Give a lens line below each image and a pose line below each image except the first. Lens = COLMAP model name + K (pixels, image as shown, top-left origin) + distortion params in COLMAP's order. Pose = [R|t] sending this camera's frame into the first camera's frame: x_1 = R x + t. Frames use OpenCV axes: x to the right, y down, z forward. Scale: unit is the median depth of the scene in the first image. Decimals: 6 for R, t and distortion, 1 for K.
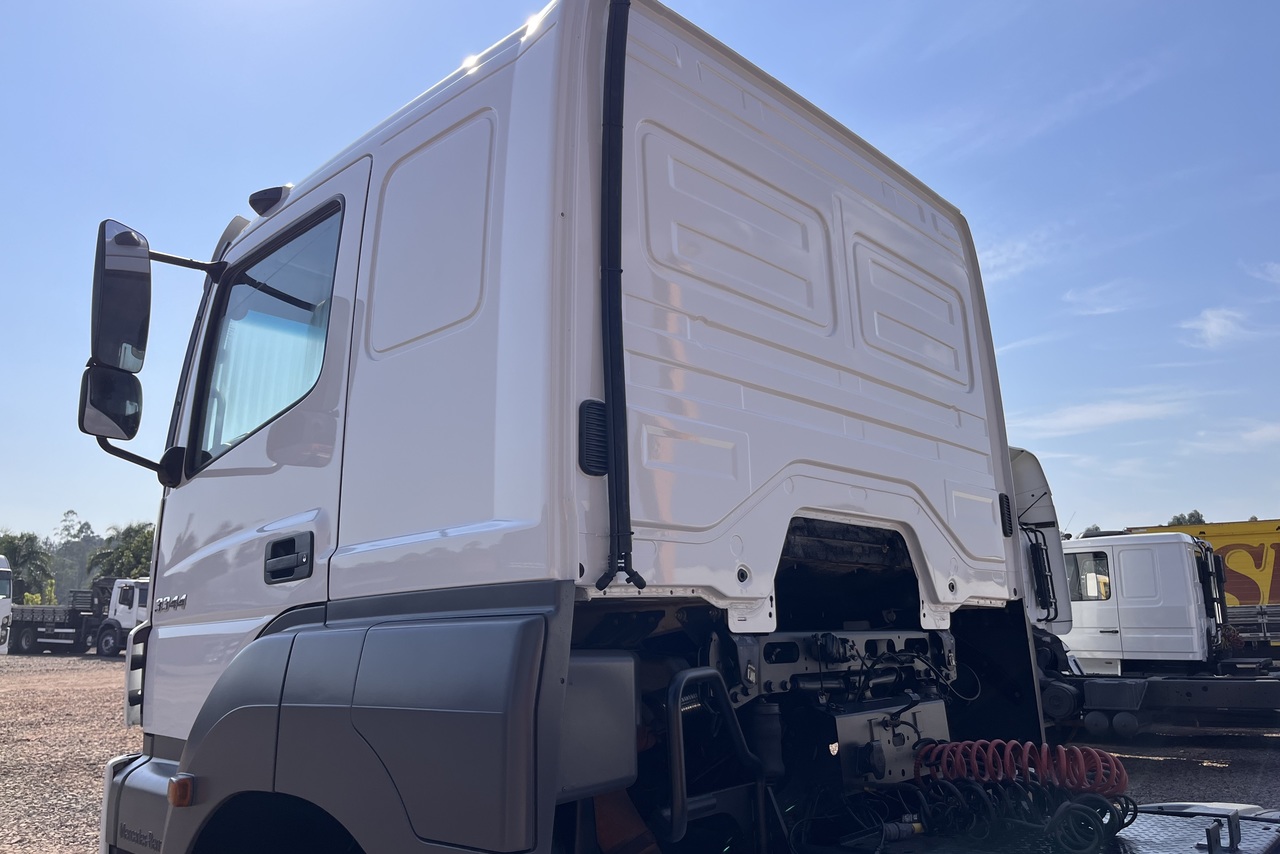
lens RADIAL K [[950.4, 0, 640.0], [0, 950.4, 427.0], [0, 0, 1]] dist [0.005165, -0.006716]
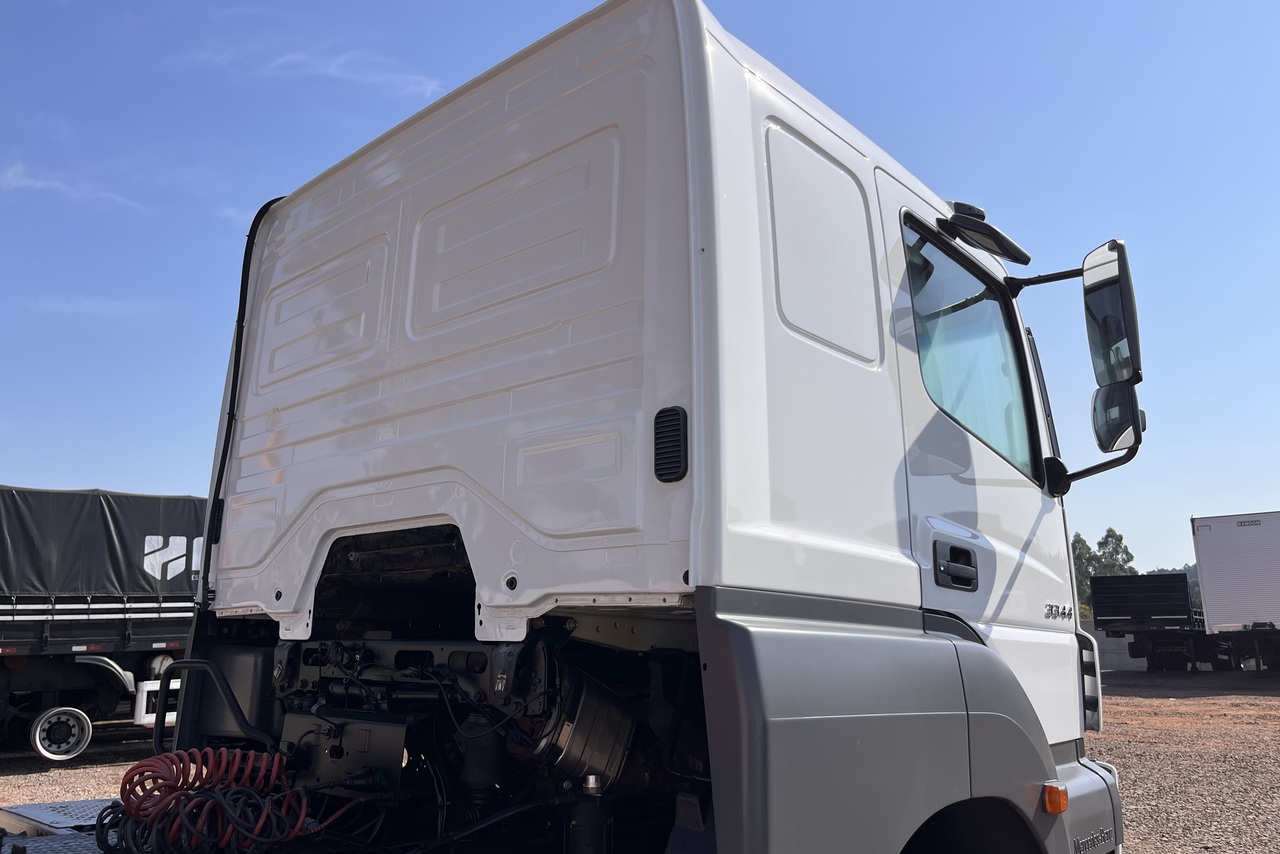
lens RADIAL K [[941.0, 0, 639.3], [0, 941.0, 443.6], [0, 0, 1]] dist [-0.000288, 0.000742]
pose [[0.025938, -0.193474, -0.980763, 1.182143], [0.200528, 0.962158, -0.184500, 0.243686], [0.979345, -0.191885, 0.063753, 1.199615]]
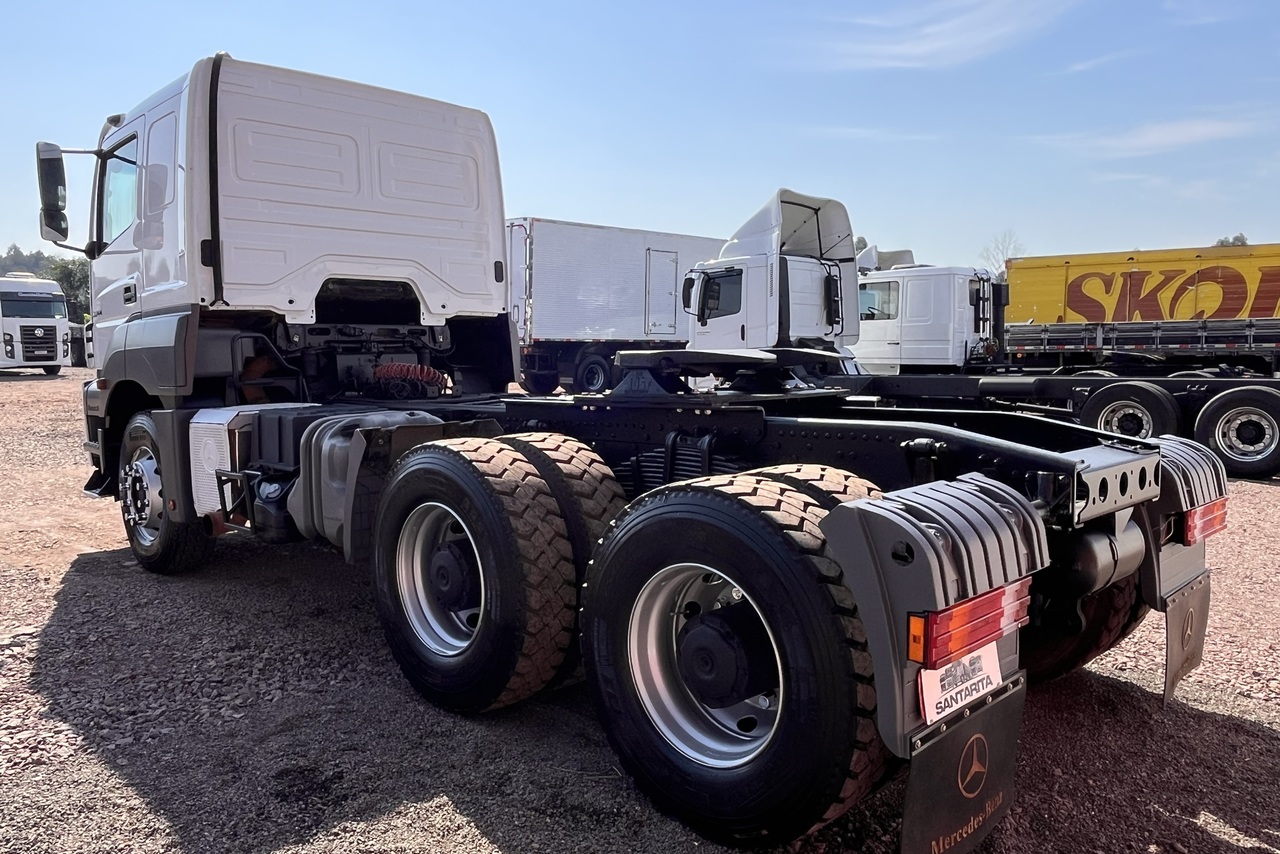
lens RADIAL K [[940.5, 0, 640.6], [0, 940.5, 399.1], [0, 0, 1]] dist [-0.004452, -0.000800]
pose [[0.999322, 0.005219, -0.036450, 0.964750], [0.004381, 0.966017, 0.258441, -0.205006], [0.036560, -0.258426, 0.965339, -1.259913]]
